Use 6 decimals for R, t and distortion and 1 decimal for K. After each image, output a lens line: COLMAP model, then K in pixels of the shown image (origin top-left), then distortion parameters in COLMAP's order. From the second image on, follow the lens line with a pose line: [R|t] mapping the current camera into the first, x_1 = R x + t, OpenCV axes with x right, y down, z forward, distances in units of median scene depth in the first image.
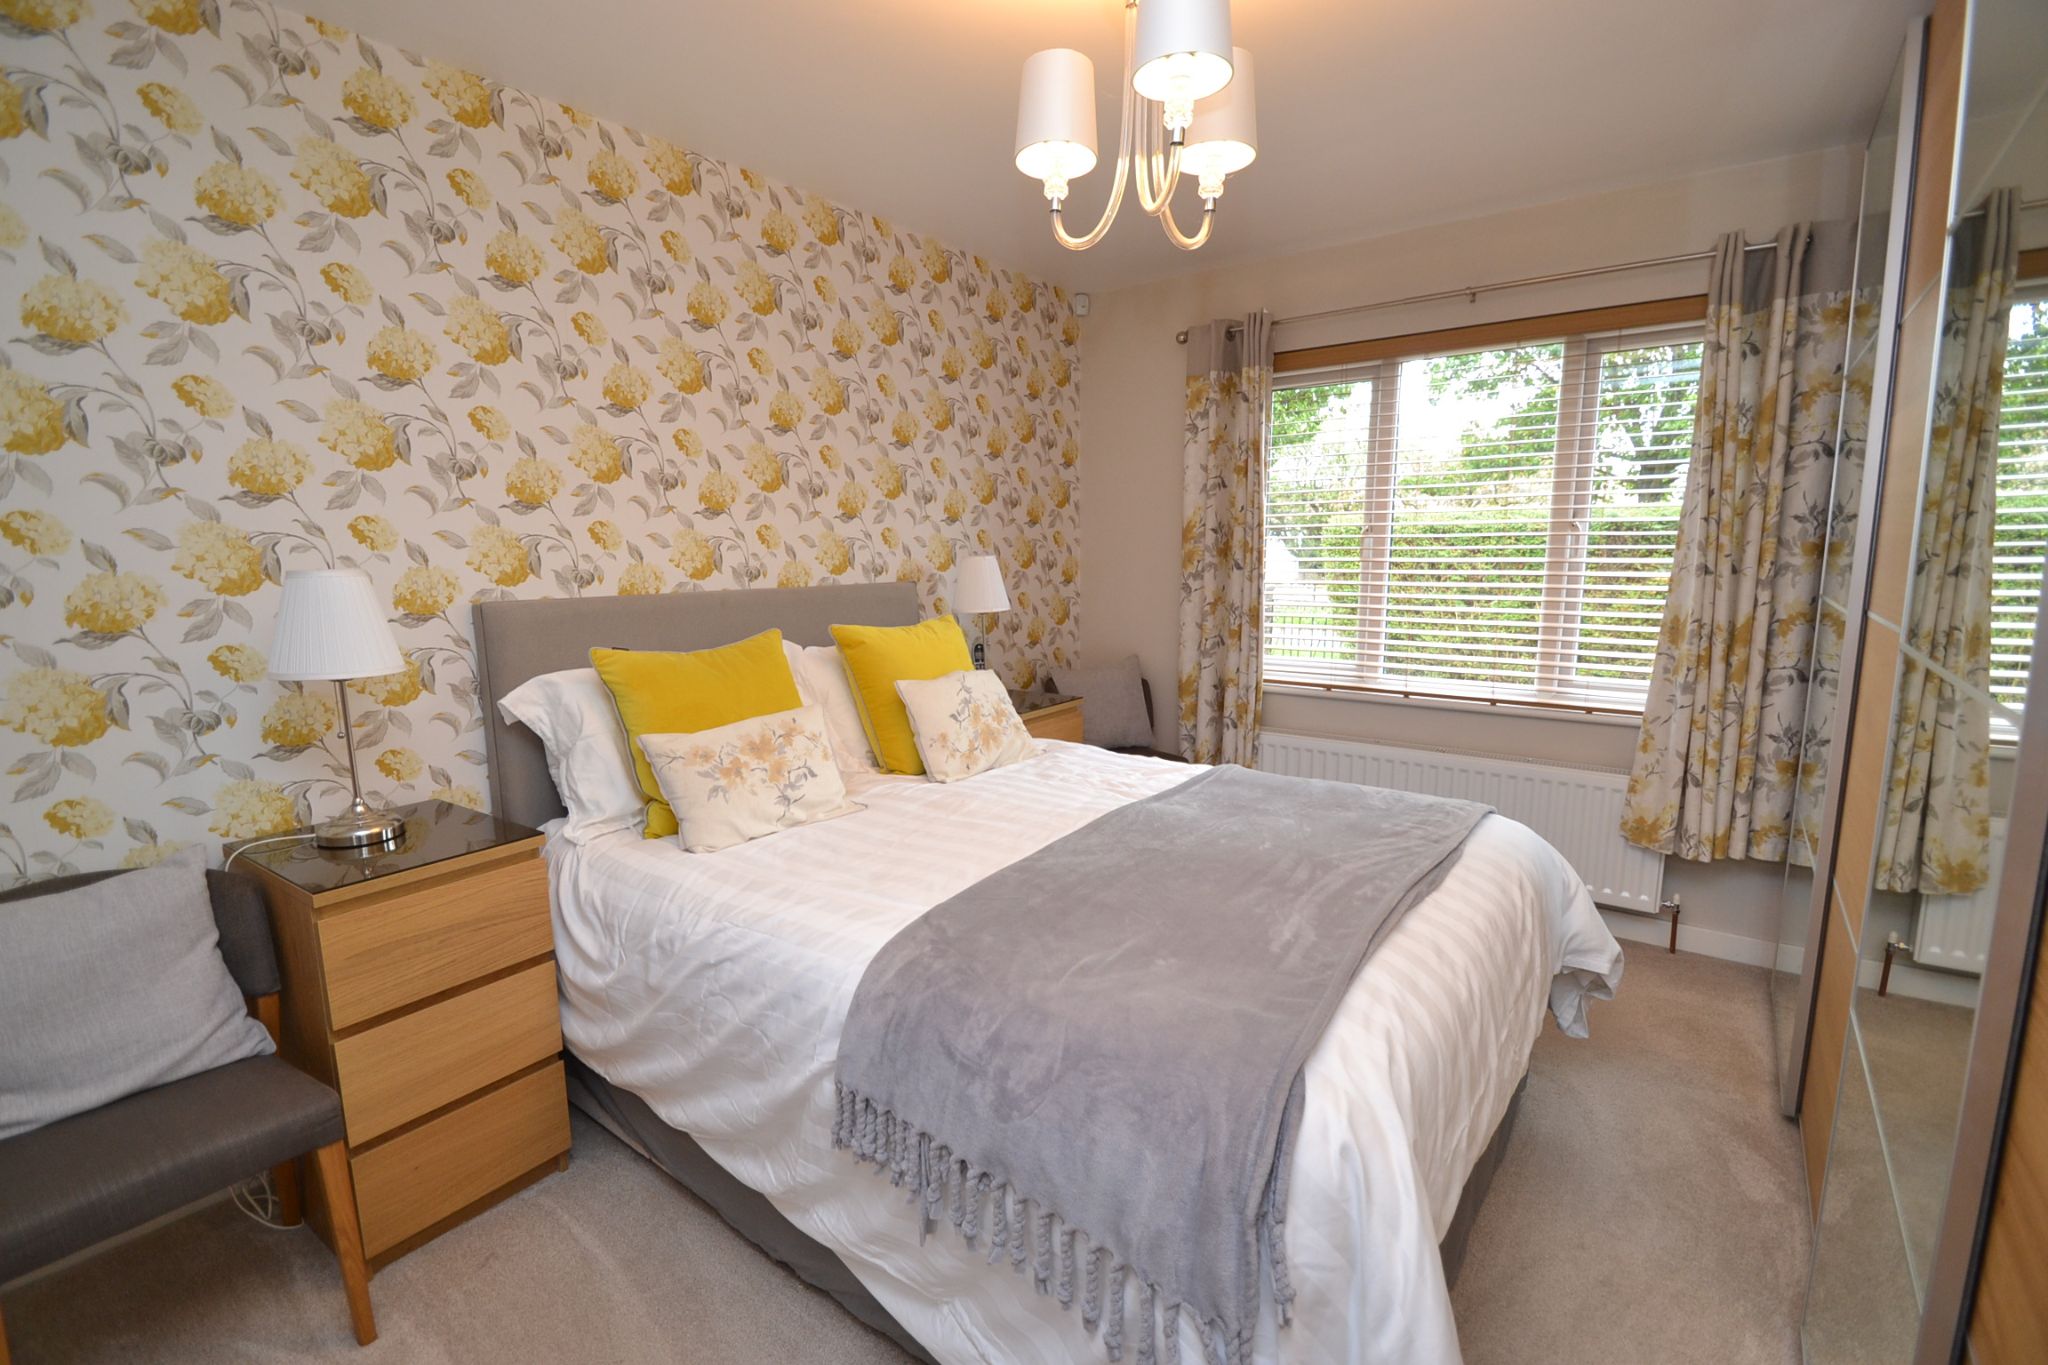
lens RADIAL K [[910.6, 0, 1020.8], [0, 910.6, 690.5], [0, 0, 1]] dist [0.004067, -0.014672]
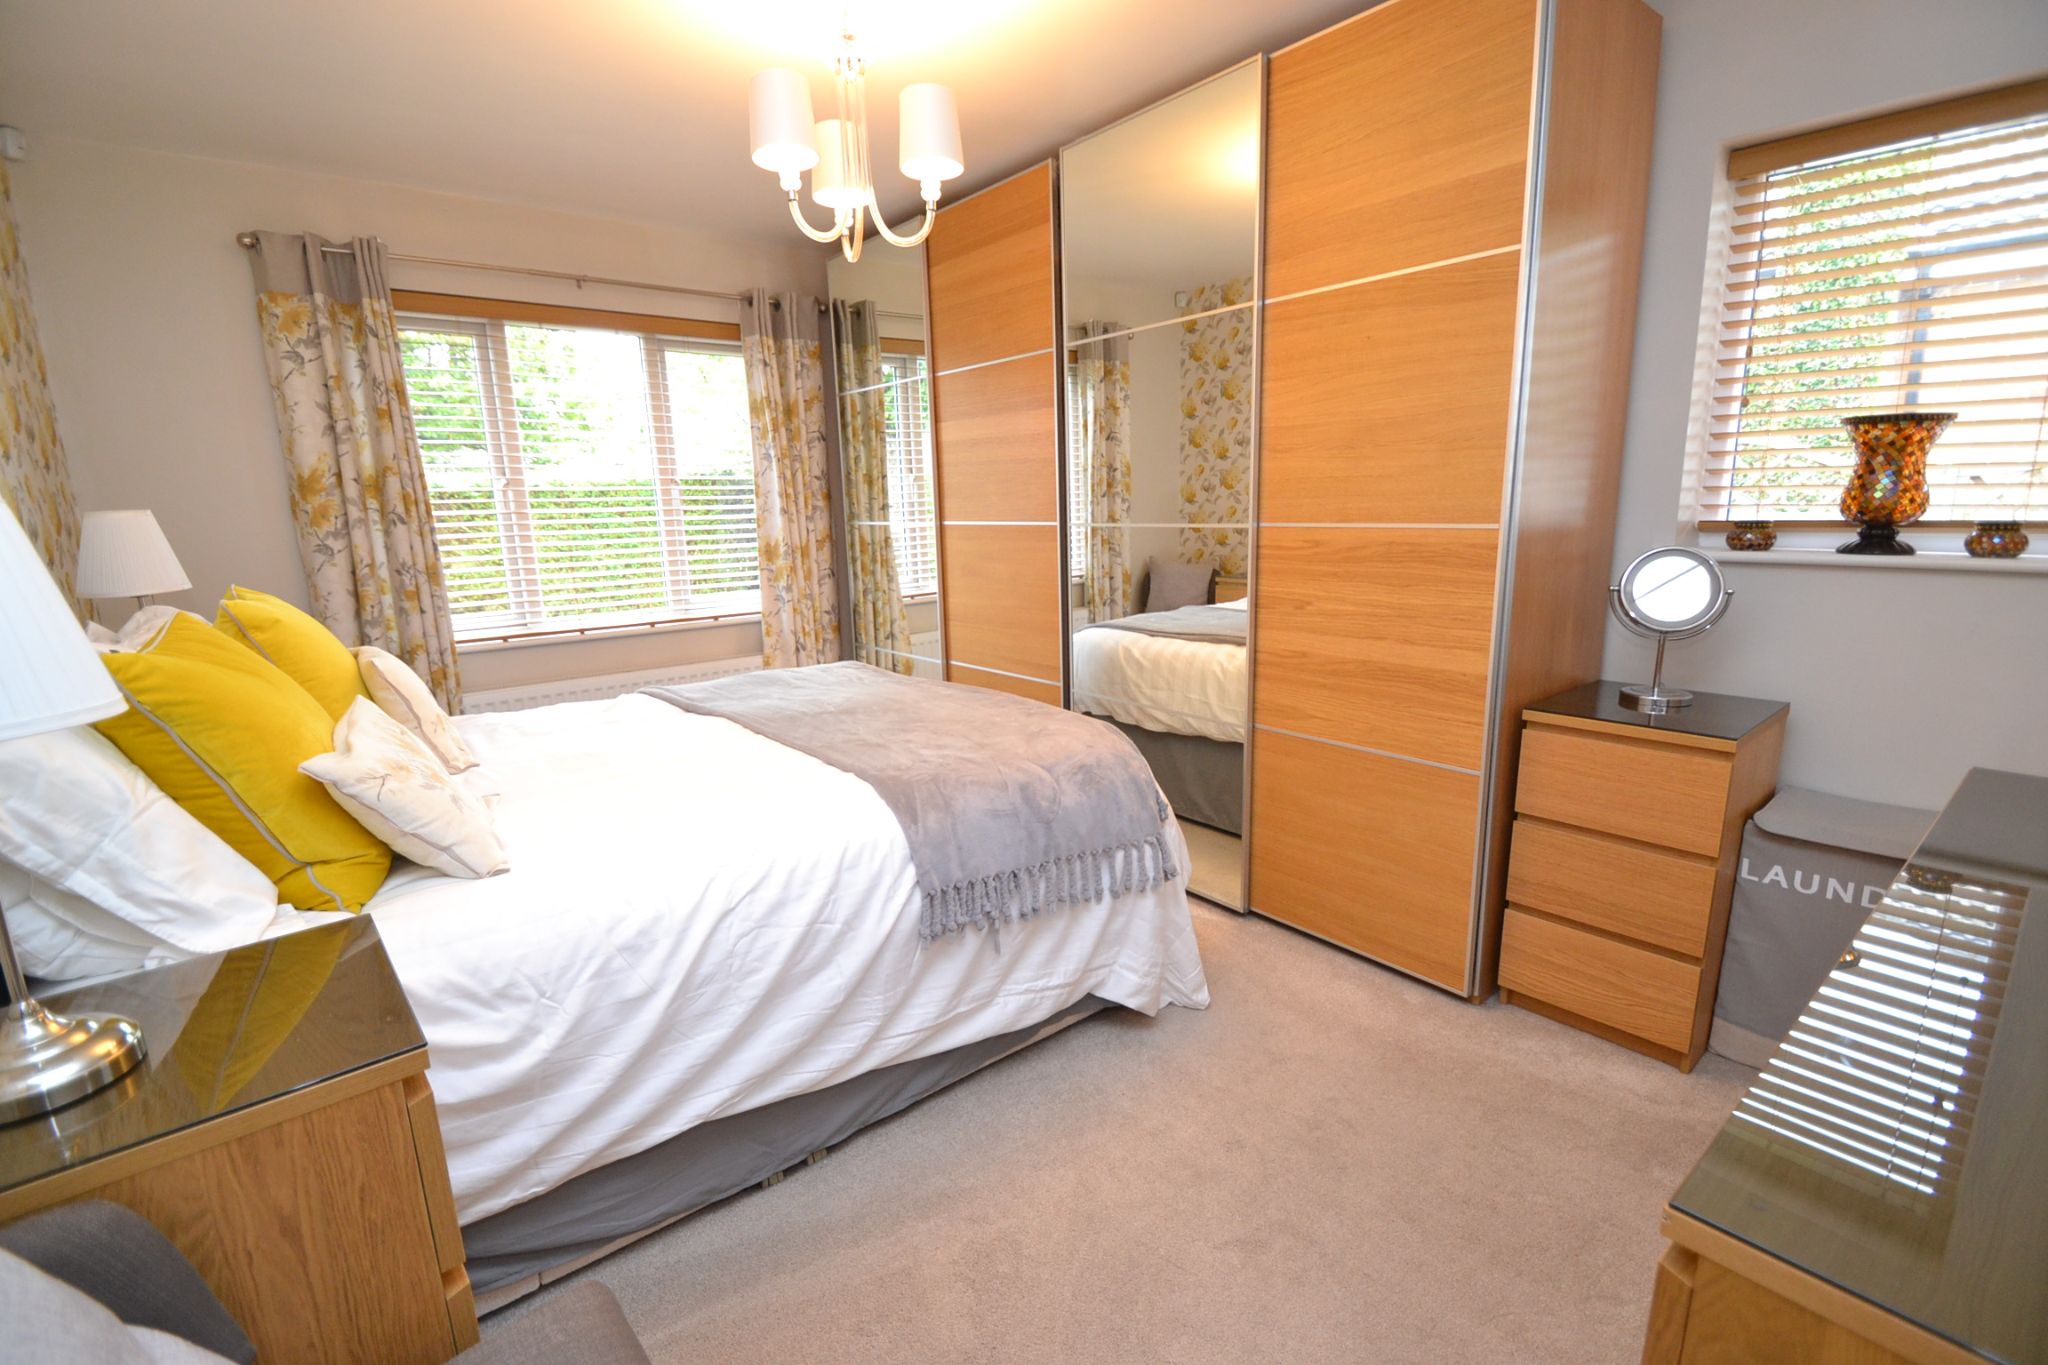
lens RADIAL K [[910.6, 0, 1020.8], [0, 910.6, 690.5], [0, 0, 1]] dist [0.004067, -0.014672]
pose [[0.220029, -0.194263, 0.955954, -0.546981], [0.174072, 0.972061, 0.157470, -0.007436], [-0.959836, 0.131757, 0.247698, 0.213725]]
